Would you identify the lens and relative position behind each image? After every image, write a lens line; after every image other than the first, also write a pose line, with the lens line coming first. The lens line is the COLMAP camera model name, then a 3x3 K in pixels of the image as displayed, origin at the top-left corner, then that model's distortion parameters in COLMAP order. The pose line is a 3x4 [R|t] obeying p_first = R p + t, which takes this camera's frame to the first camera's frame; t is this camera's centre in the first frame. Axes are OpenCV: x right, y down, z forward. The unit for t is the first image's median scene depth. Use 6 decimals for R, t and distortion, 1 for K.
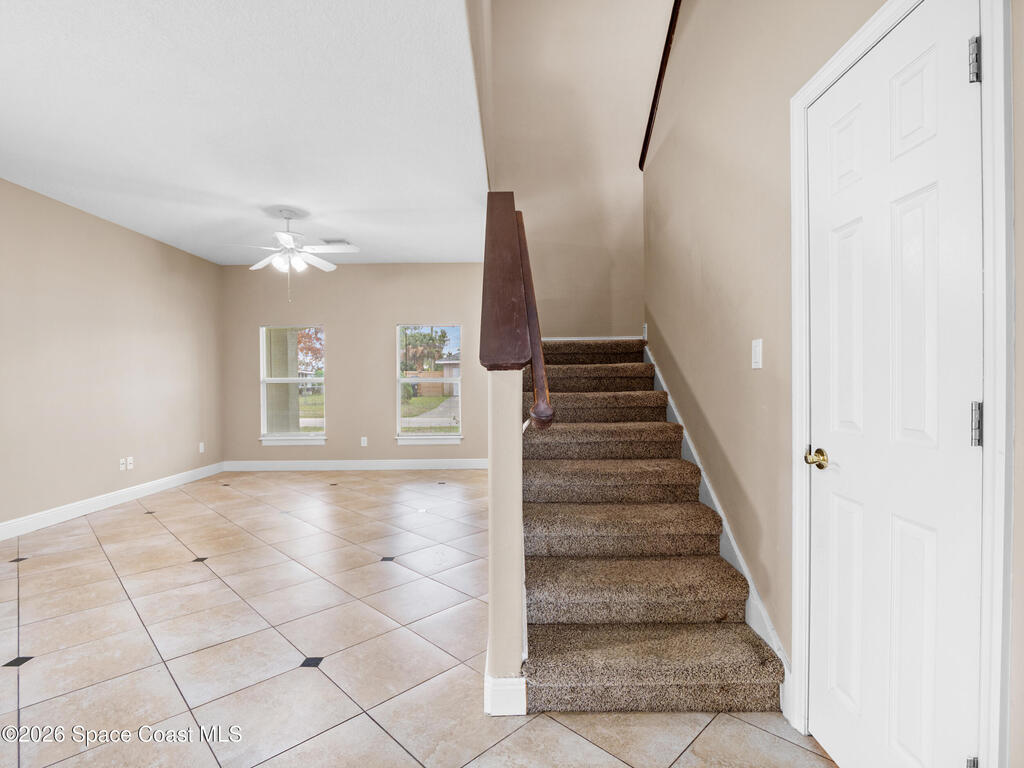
lens RADIAL K [[497.3, 0, 513.2], [0, 497.3, 389.9], [0, 0, 1]] dist [-0.002818, -0.000402]
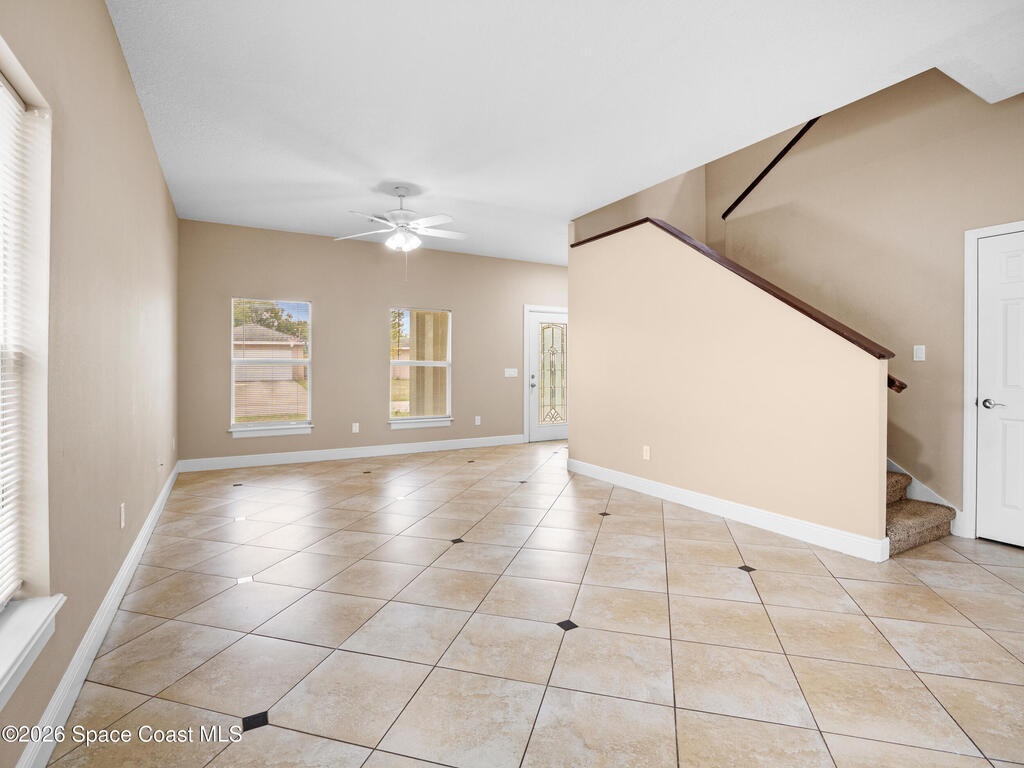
lens RADIAL K [[497.3, 0, 511.9], [0, 497.3, 378.8], [0, 0, 1]] dist [-0.002818, -0.000402]
pose [[0.883061, -0.001847, 0.469255, -0.489646], [-0.000516, 0.999988, 0.004907, 0.005877], [-0.469258, -0.004575, 0.883049, 0.024433]]
